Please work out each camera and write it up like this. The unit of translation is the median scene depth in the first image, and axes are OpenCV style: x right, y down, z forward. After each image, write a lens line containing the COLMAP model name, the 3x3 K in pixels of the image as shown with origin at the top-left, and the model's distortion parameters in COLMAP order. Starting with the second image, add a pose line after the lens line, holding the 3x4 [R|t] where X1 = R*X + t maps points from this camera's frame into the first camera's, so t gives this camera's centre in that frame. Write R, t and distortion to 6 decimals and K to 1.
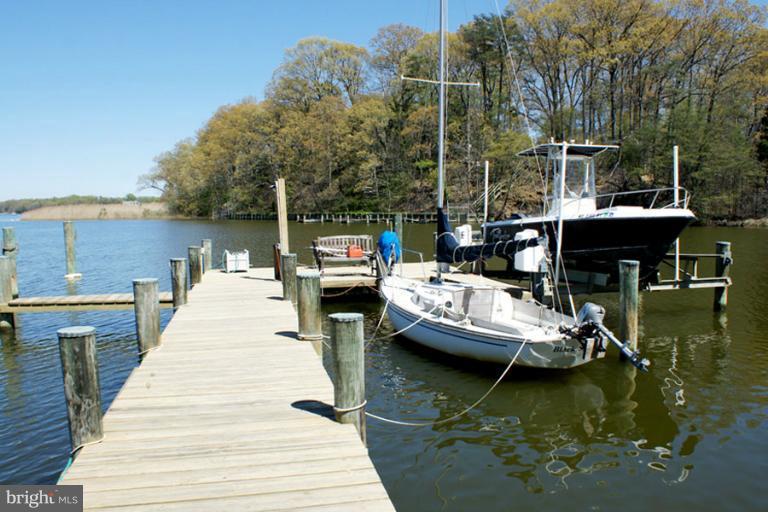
lens RADIAL K [[660.5, 0, 384.0], [0, 660.5, 256.0], [0, 0, 1]] dist [-0.088426, 0.005963]
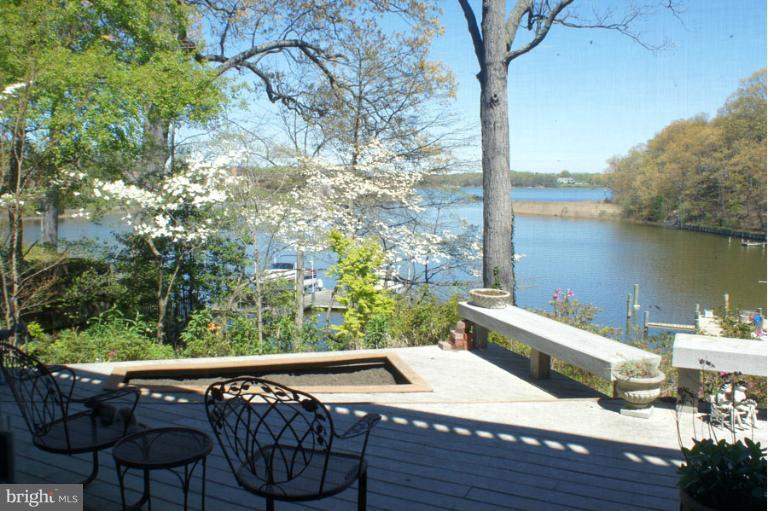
lens RADIAL K [[660.5, 0, 384.0], [0, 660.5, 255.5], [0, 0, 1]] dist [-0.088426, 0.005963]
pose [[0.800739, 0.074033, -0.594421, 0.527670], [-0.057702, 0.997252, 0.046475, -0.522183], [0.596228, -0.002914, 0.802810, -3.751132]]
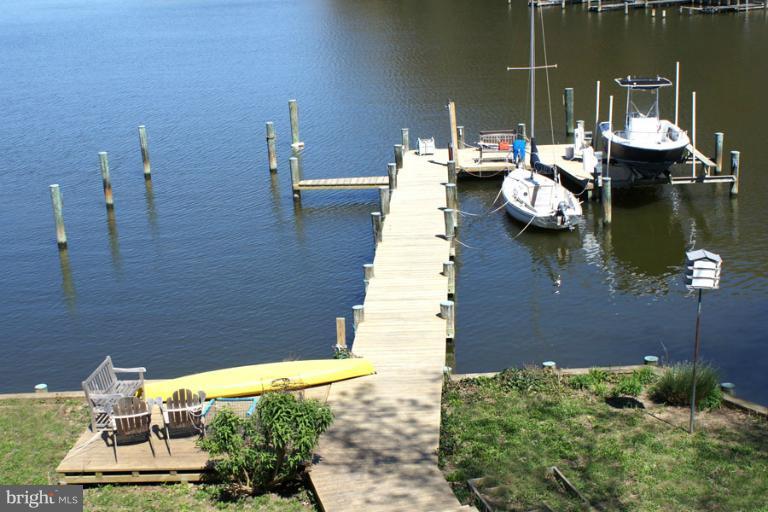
lens RADIAL K [[660.5, 0, 384.0], [0, 660.5, 256.0], [0, 0, 1]] dist [-0.088426, 0.005963]
pose [[0.958021, 0.045214, -0.283111, 0.160317], [0.018242, 0.975872, 0.217579, -0.115579], [0.286117, -0.213610, 0.934081, -0.632540]]
